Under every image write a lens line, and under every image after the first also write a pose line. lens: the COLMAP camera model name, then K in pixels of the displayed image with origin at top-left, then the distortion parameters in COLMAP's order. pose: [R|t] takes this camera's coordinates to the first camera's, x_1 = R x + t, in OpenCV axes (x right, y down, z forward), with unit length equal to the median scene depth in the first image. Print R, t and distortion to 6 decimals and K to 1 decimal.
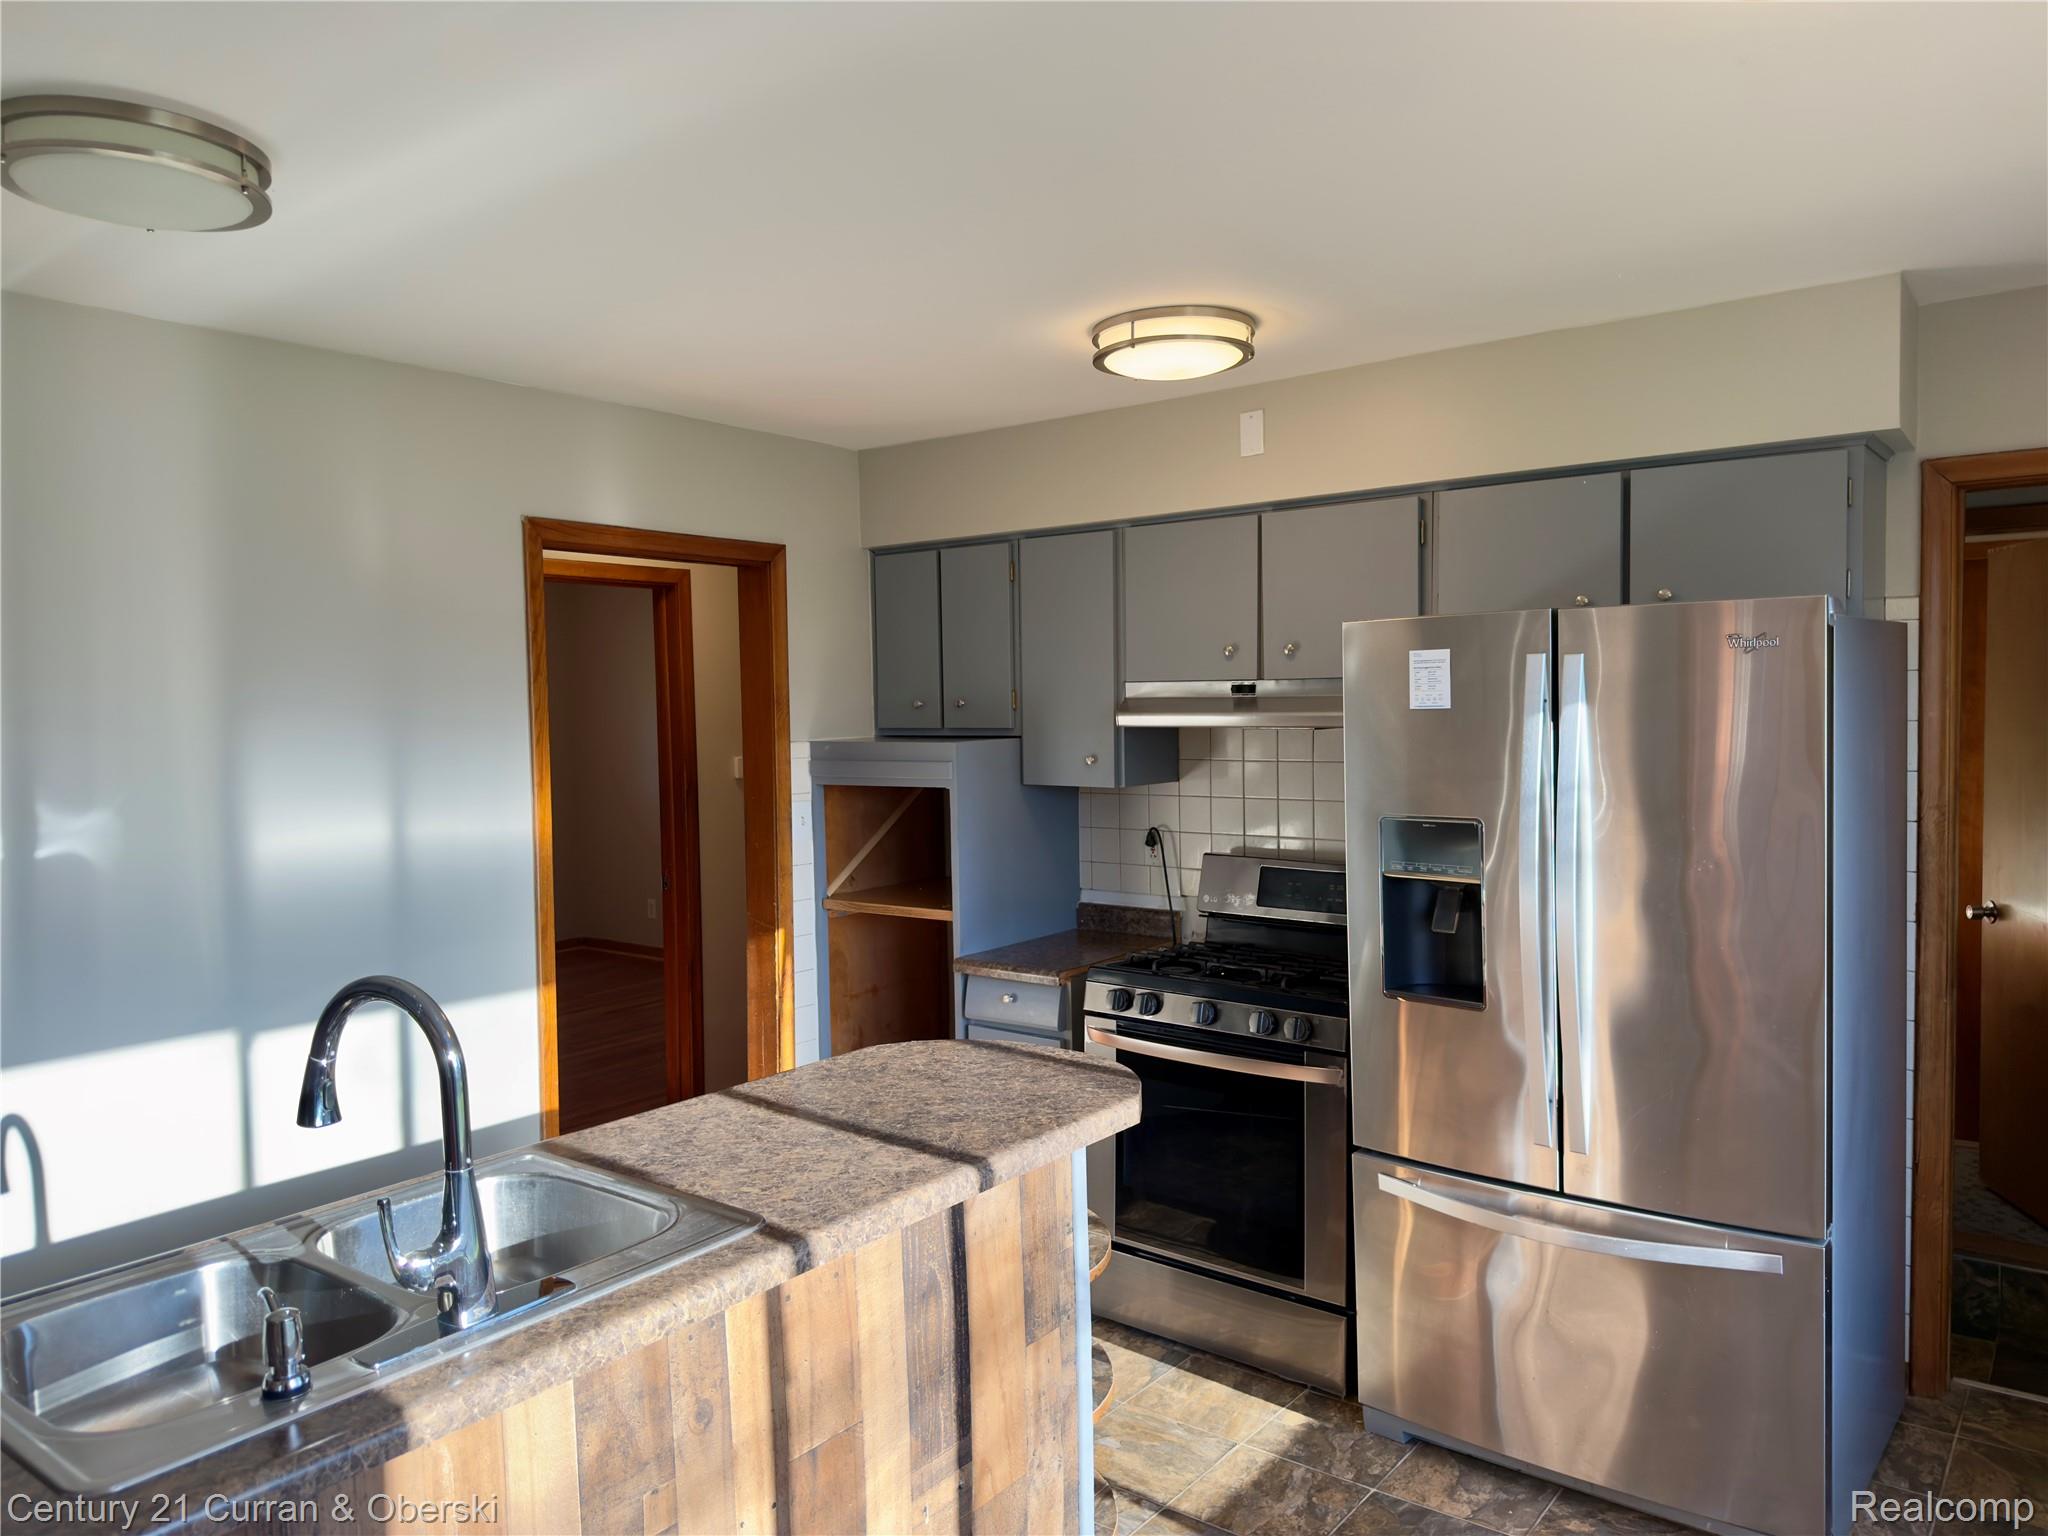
lens RADIAL K [[1438.4, 0, 1093.8], [0, 1438.4, 771.1], [0, 0, 1]] dist [0.078075, -0.106175]
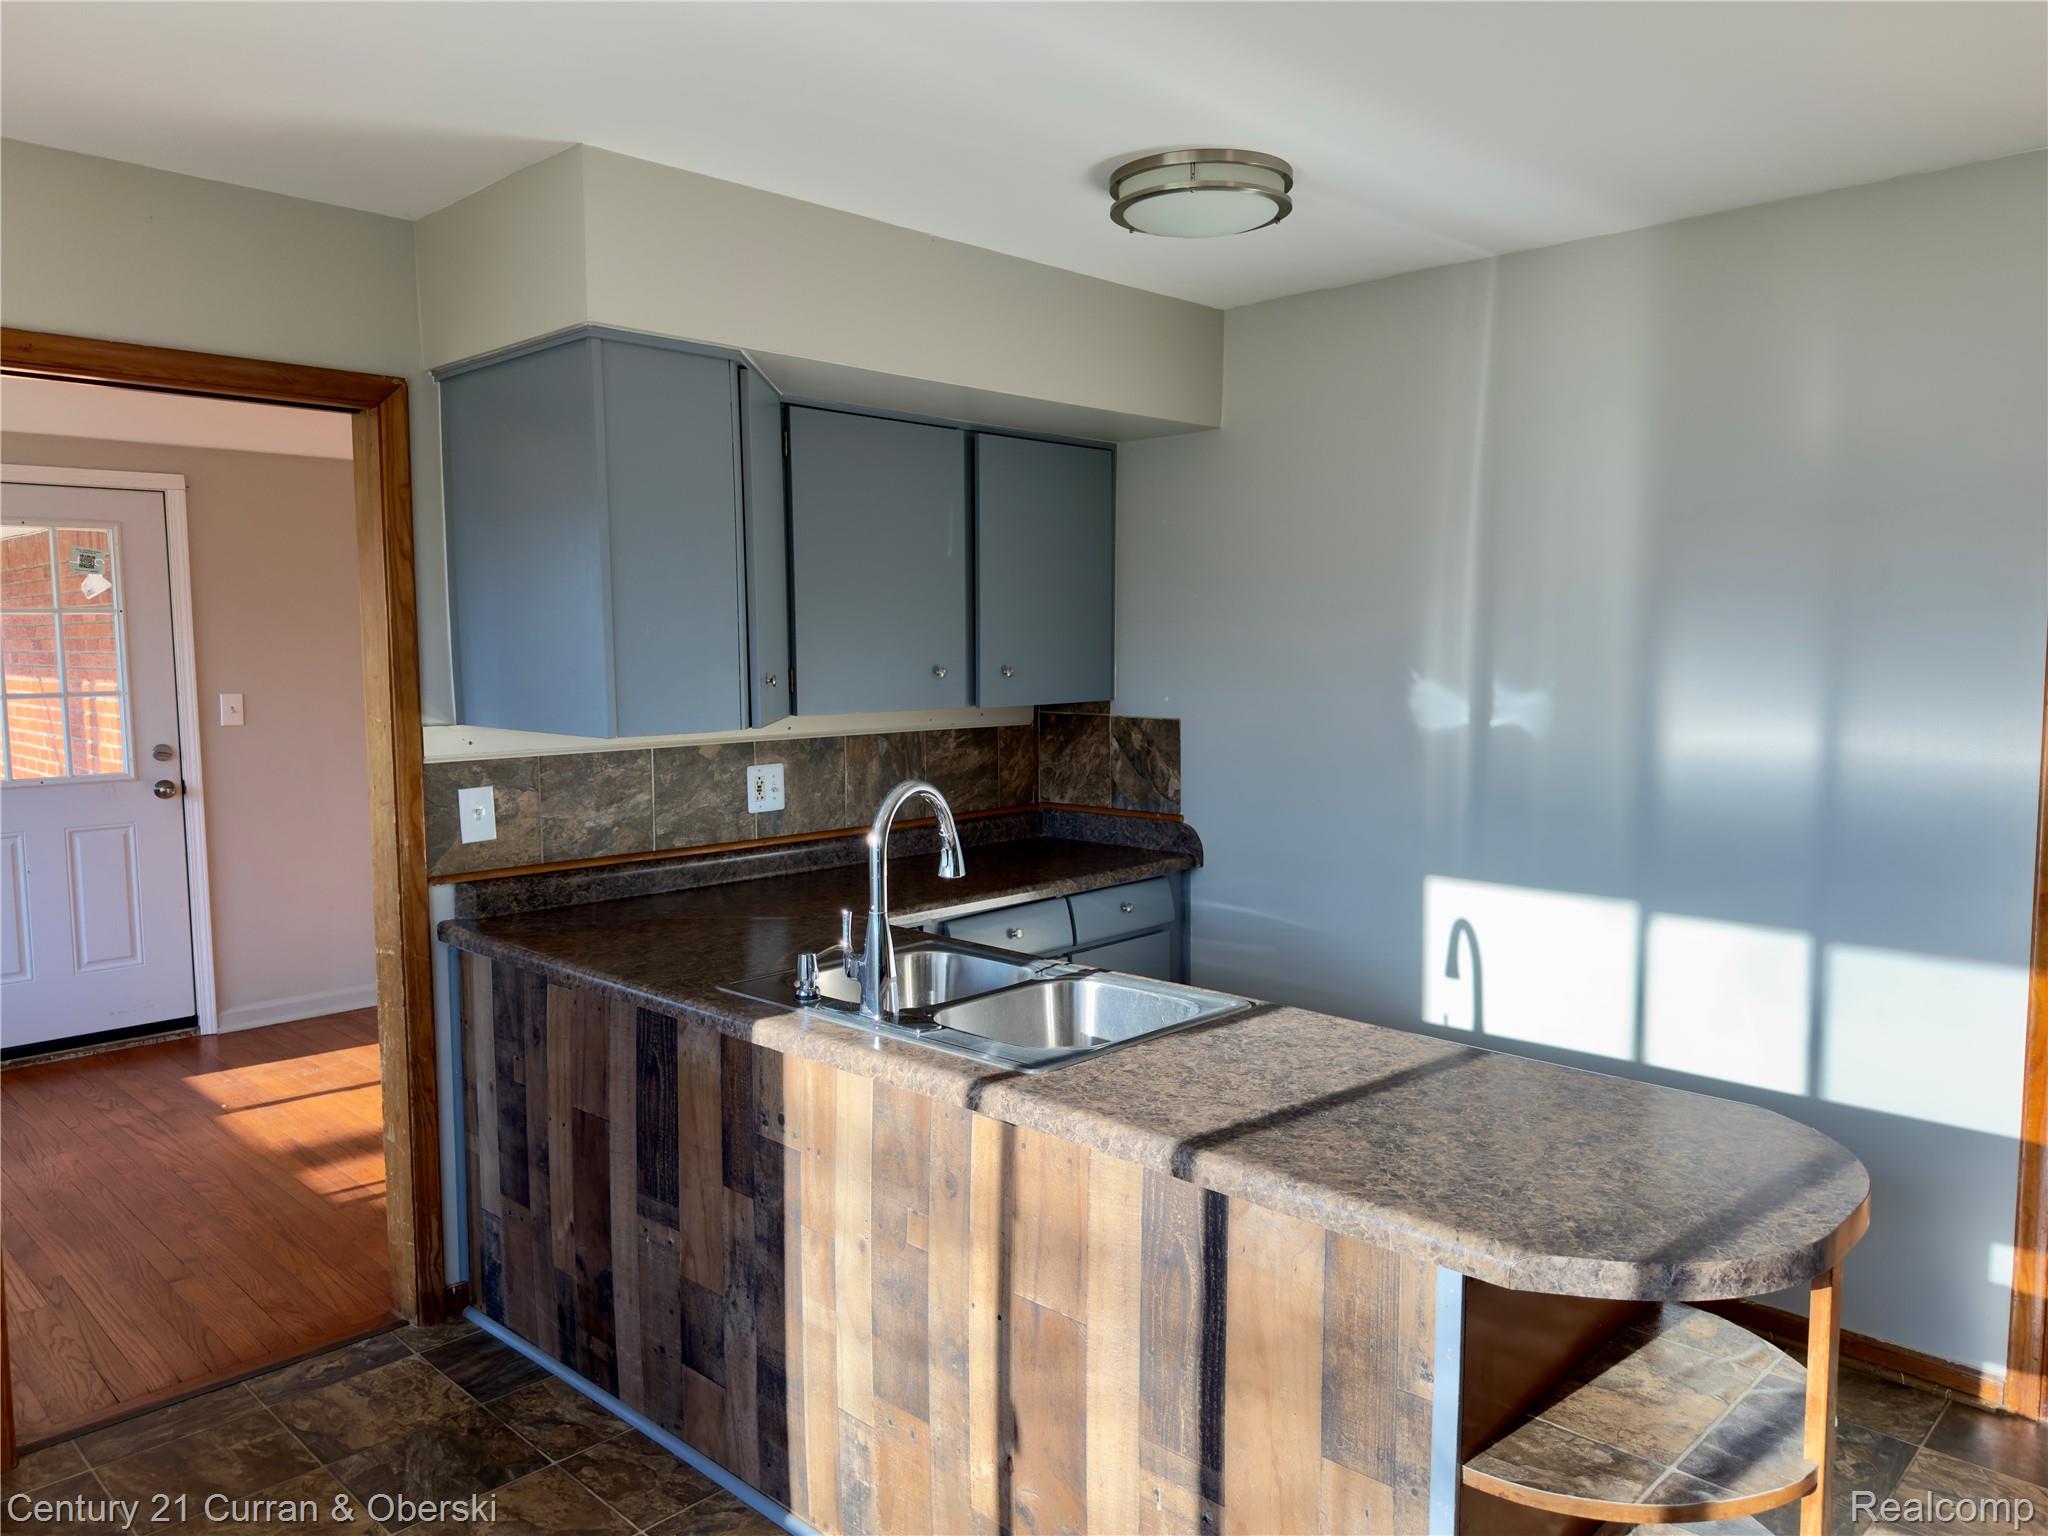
lens RADIAL K [[1438.4, 0, 1026.0], [0, 1438.4, 763.4], [0, 0, 1]] dist [0.078075, -0.106175]
pose [[-0.126845, 0.106353, -0.986205, 0.692740], [-0.053855, 0.992031, 0.113908, -0.035038], [0.990460, 0.067561, -0.120106, 0.942779]]
